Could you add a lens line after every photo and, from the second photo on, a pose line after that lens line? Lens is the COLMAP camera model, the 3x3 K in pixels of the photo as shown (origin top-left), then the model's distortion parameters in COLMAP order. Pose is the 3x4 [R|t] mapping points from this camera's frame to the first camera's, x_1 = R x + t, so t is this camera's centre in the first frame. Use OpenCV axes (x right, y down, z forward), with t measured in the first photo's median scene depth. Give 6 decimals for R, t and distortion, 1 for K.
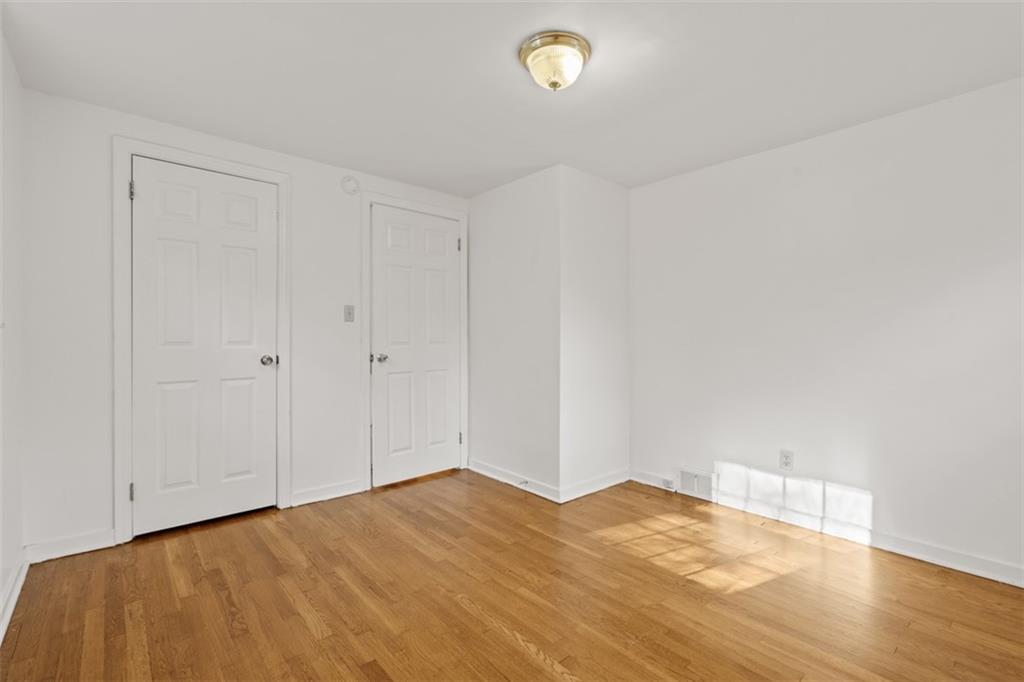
lens RADIAL K [[464.8, 0, 511.4], [0, 464.8, 338.6], [0, 0, 1]] dist [-0.002314, -0.000669]
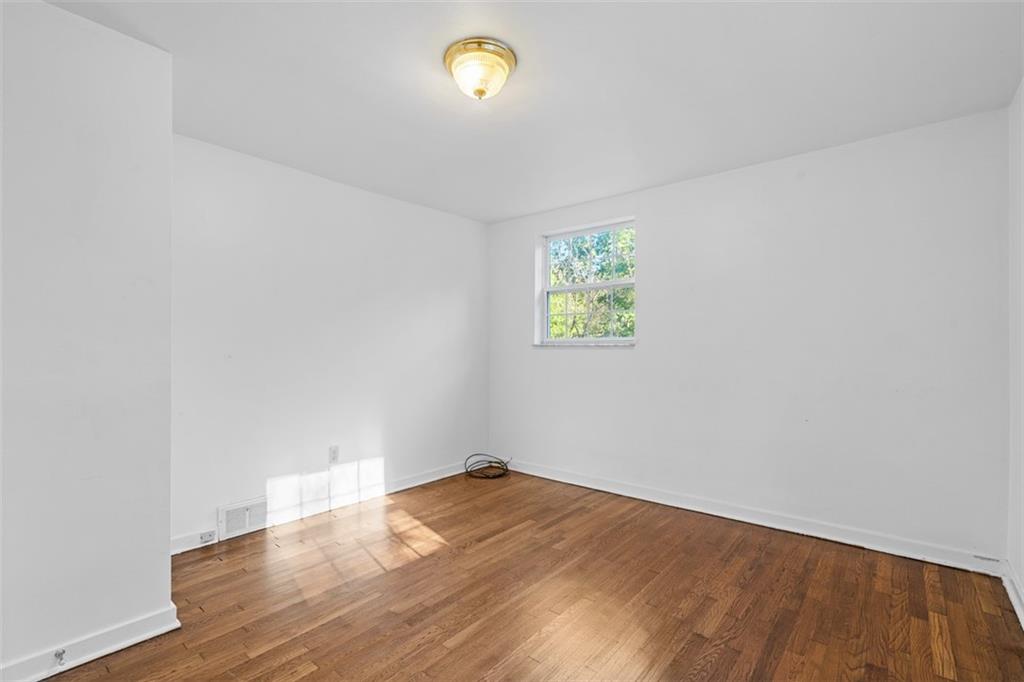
lens RADIAL K [[464.8, 0, 511.4], [0, 464.8, 343.5], [0, 0, 1]] dist [-0.002314, -0.000669]
pose [[-0.151238, 0.003676, 0.988491, -0.631036], [0.006555, 0.999975, -0.002716, -0.008076], [-0.988476, 0.006069, -0.151258, 0.756250]]
